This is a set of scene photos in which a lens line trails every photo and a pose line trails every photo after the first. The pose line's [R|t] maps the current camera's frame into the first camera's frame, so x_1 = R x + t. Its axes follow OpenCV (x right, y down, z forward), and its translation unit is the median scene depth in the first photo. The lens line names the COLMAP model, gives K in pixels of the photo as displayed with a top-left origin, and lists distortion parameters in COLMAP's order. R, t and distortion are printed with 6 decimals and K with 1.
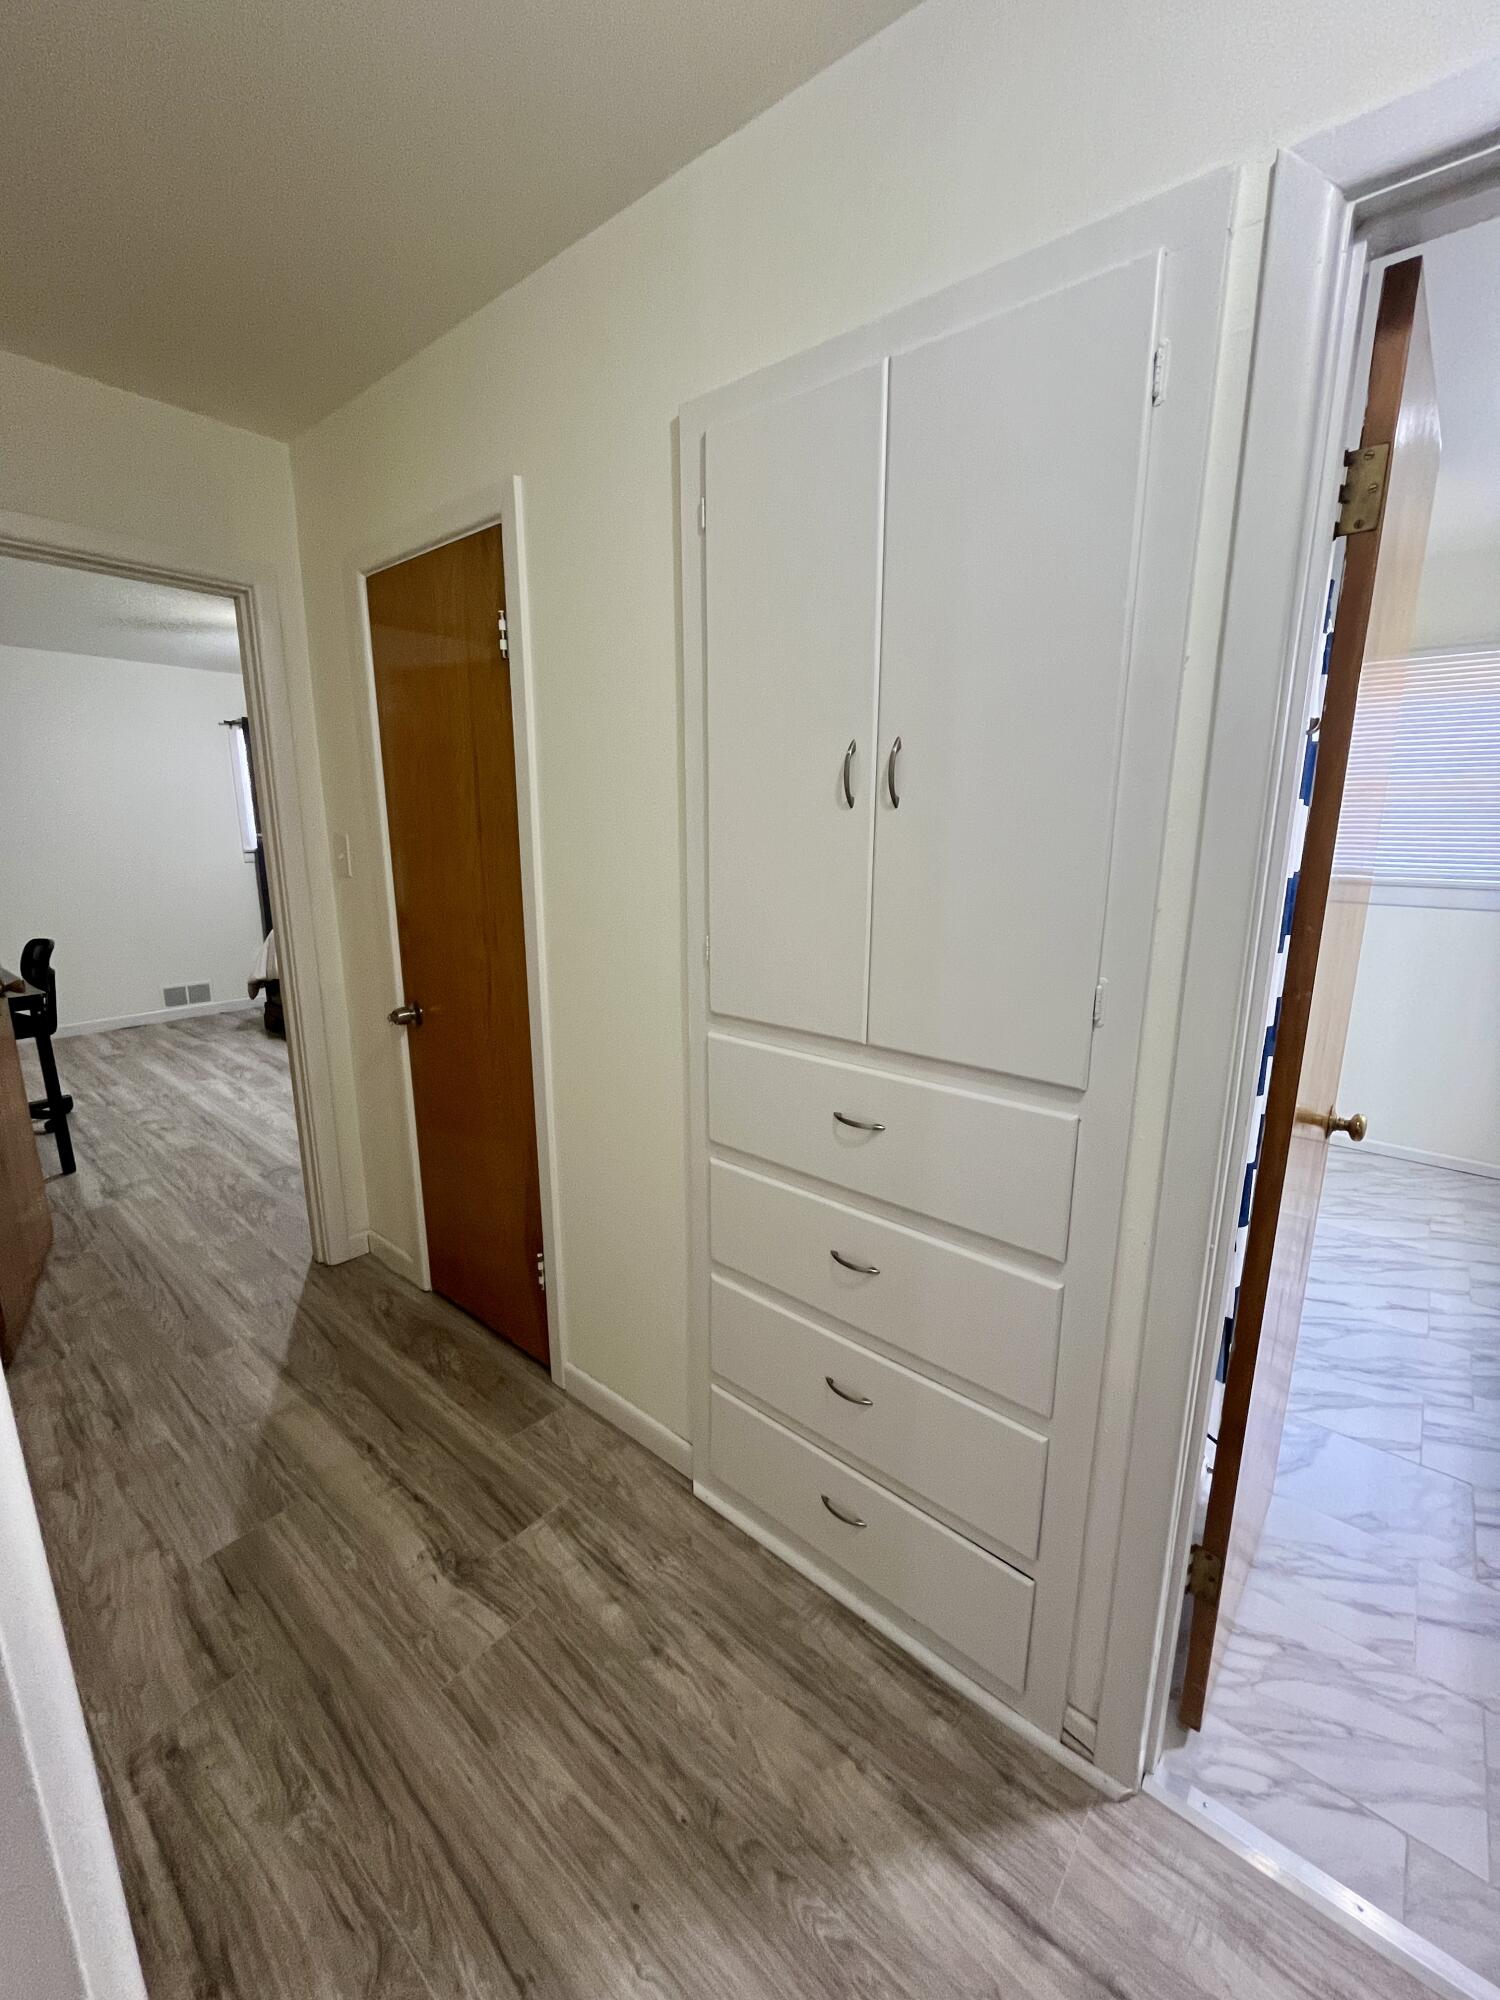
lens RADIAL K [[817.7, 0, 748.1], [0, 817.7, 1003.1], [0, 0, 1]] dist [-0.003196, -0.000531]
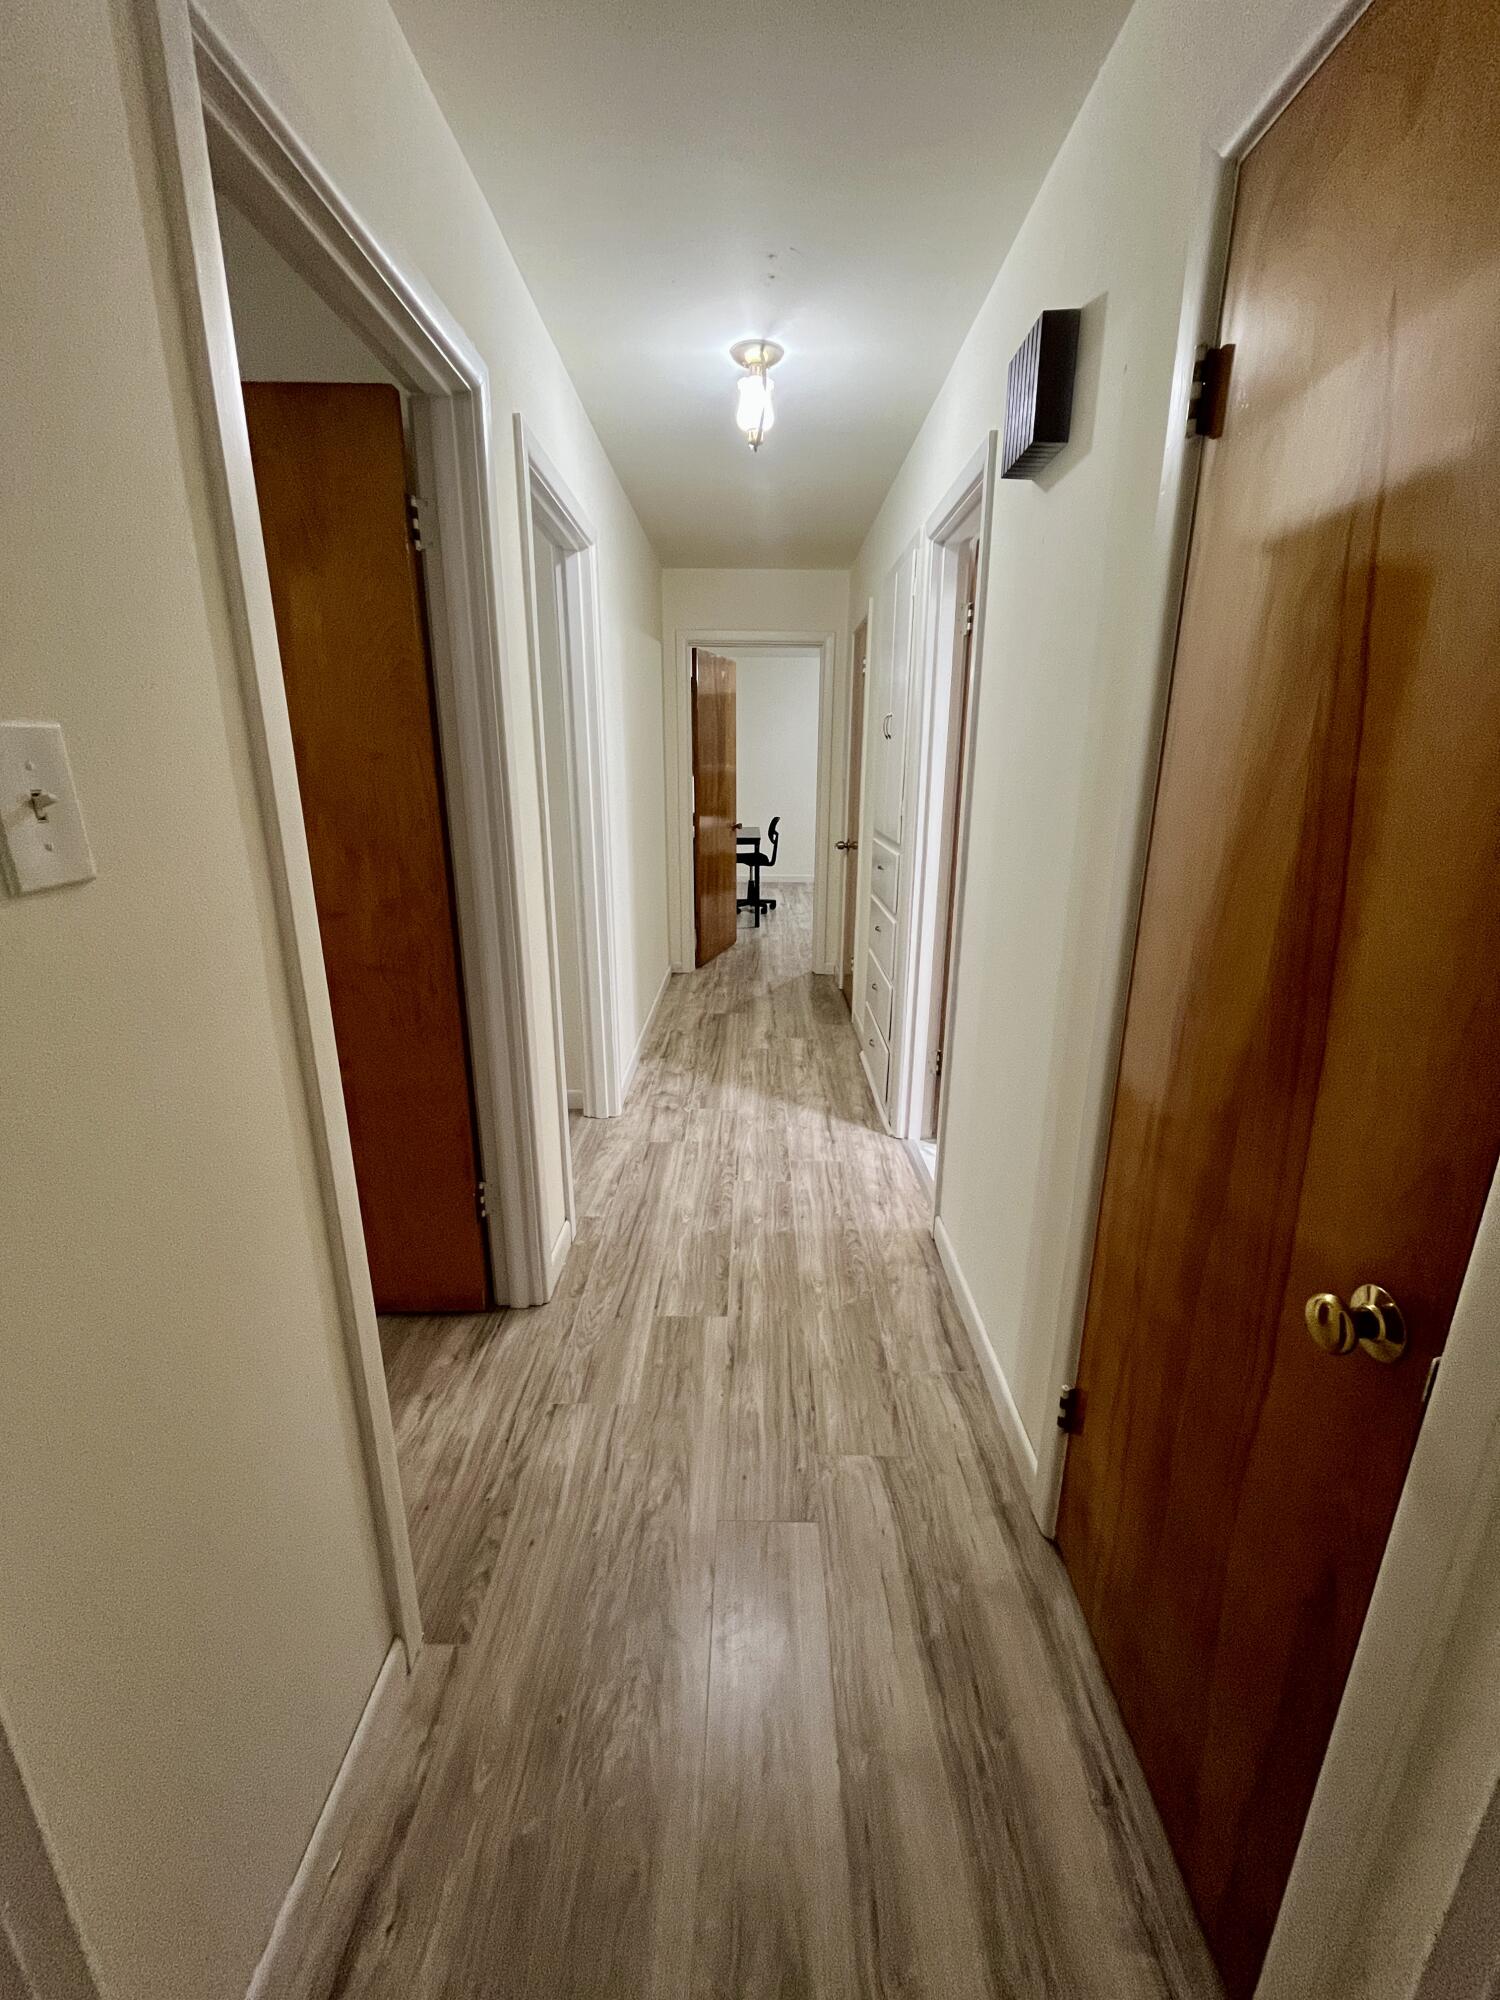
lens RADIAL K [[817.7, 0, 750.3], [0, 817.7, 996.1], [0, 0, 1]] dist [-0.003196, -0.000531]
pose [[0.644725, 0.213739, -0.733925, 1.488133], [-0.162917, 0.976475, 0.141259, 0.190003], [0.746852, 0.028496, 0.664379, -0.798406]]
